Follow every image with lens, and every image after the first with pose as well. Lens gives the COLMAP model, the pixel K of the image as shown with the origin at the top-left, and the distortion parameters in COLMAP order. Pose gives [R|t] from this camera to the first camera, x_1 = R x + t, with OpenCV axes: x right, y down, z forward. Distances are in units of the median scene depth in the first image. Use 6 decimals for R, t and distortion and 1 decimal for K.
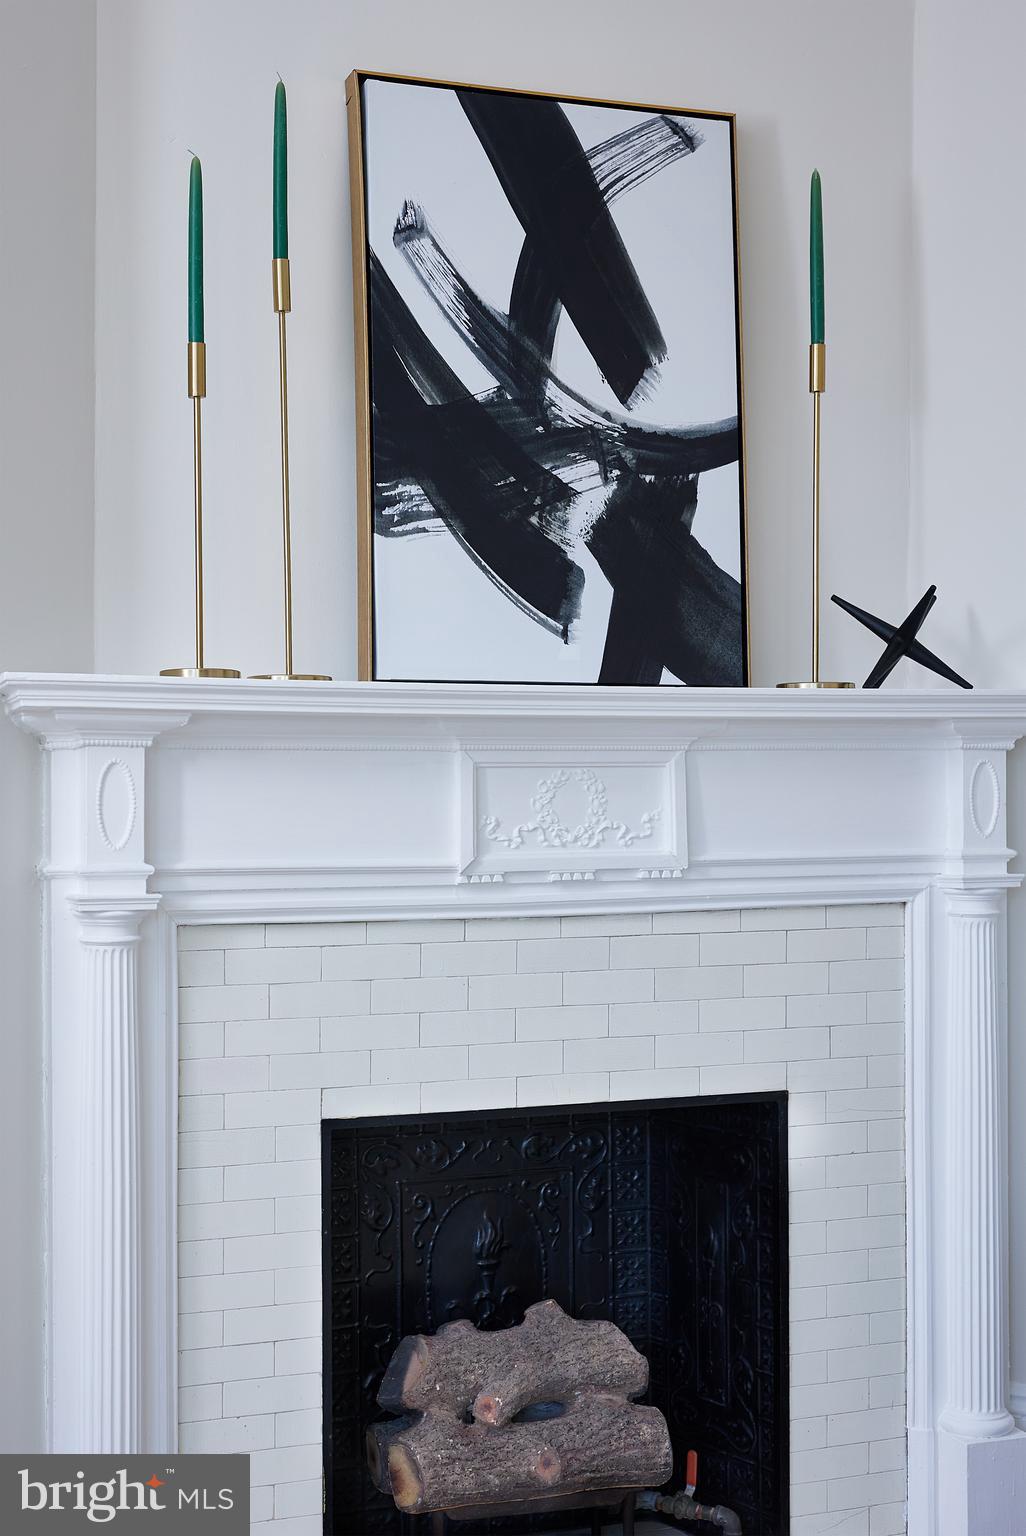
lens RADIAL K [[2232.7, 0, 503.2], [0, 2232.7, 751.5], [0, 0, 1]] dist [-0.020735, 0.000000]
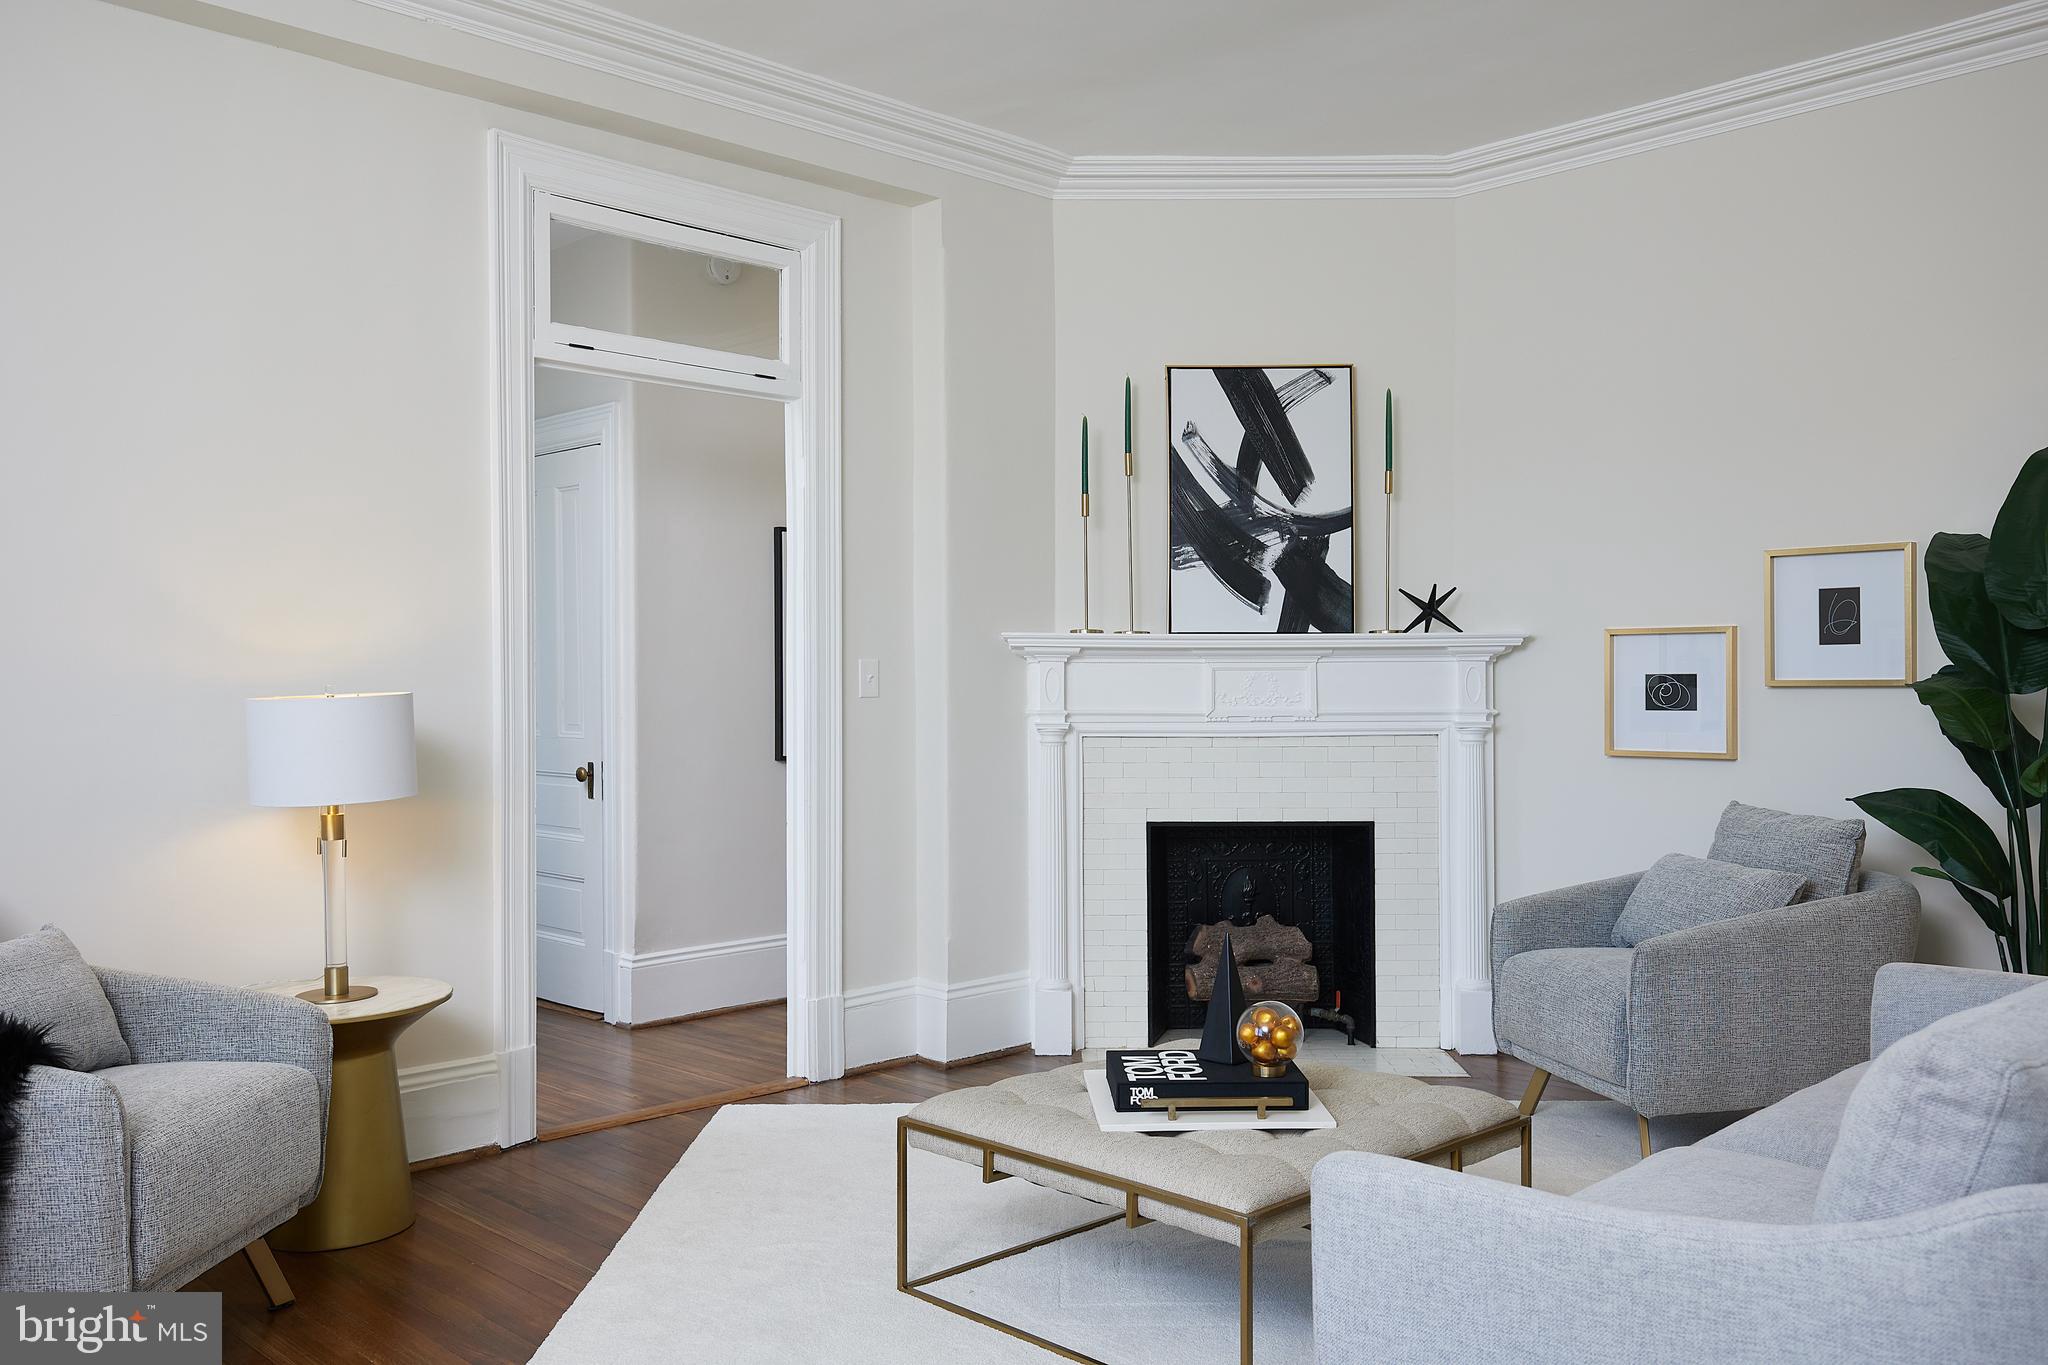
lens RADIAL K [[1685.3, 0, 1050.6], [0, 1685.3, 679.6], [0, 0, 1]] dist [0.029343, -0.012837]
pose [[0.925112, -0.003872, -0.379675, 0.467442], [0.003936, 0.999992, -0.000608, 0.016559], [0.379674, -0.000932, 0.925120, -0.630028]]
